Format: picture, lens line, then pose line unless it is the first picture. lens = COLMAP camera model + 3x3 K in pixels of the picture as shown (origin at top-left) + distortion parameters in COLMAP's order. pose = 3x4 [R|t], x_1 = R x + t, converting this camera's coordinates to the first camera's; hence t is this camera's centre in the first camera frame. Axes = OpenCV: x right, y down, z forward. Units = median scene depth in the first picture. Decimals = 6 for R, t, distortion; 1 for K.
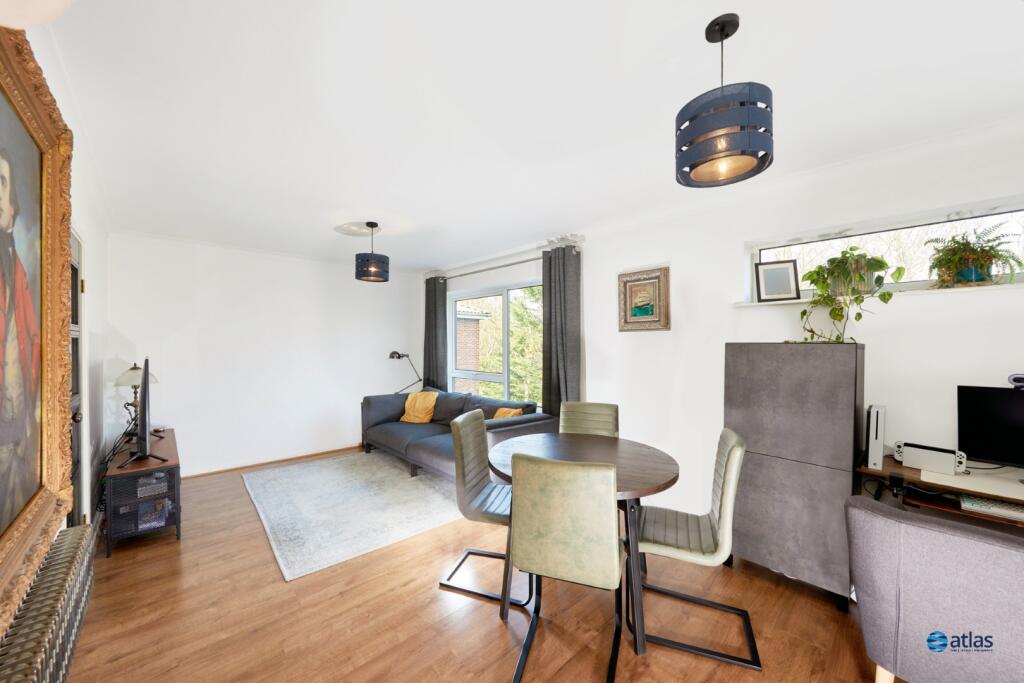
lens RADIAL K [[382.1, 0, 512.0], [0, 382.1, 338.1], [0, 0, 1]] dist [-0.011694, -0.000132]
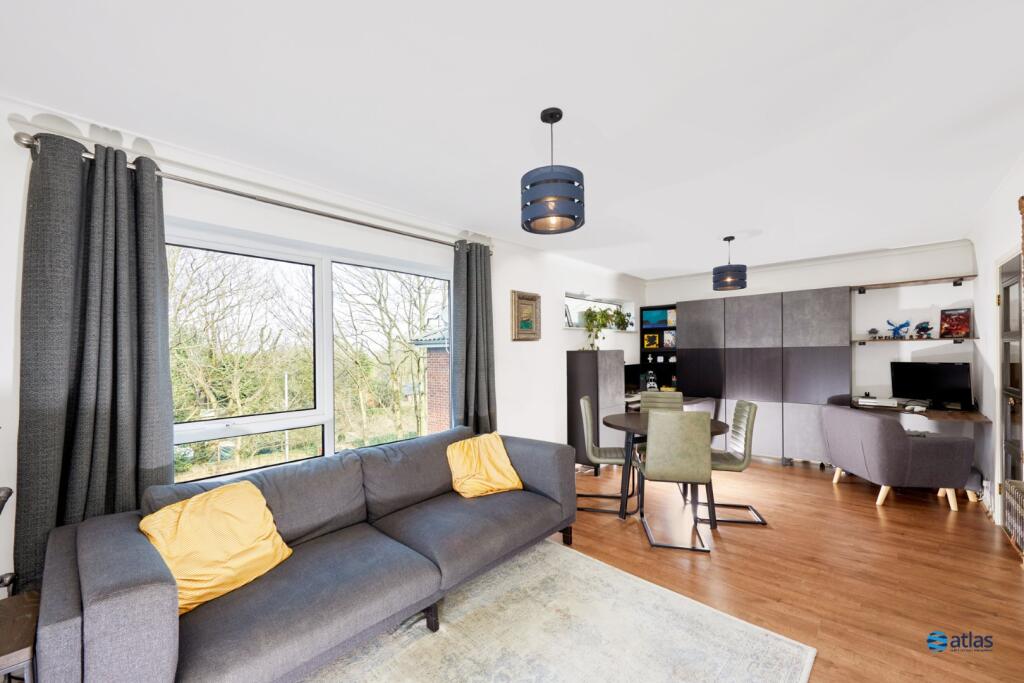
lens RADIAL K [[408.2, 0, 511.2], [0, 408.2, 349.2], [0, 0, 1]] dist [0.001575, 0.000300]
pose [[-0.076485, 0.002239, 0.997068, -0.963922], [0.008879, 0.999959, -0.001564, 0.009380], [-0.997031, 0.008733, -0.076501, 1.169119]]
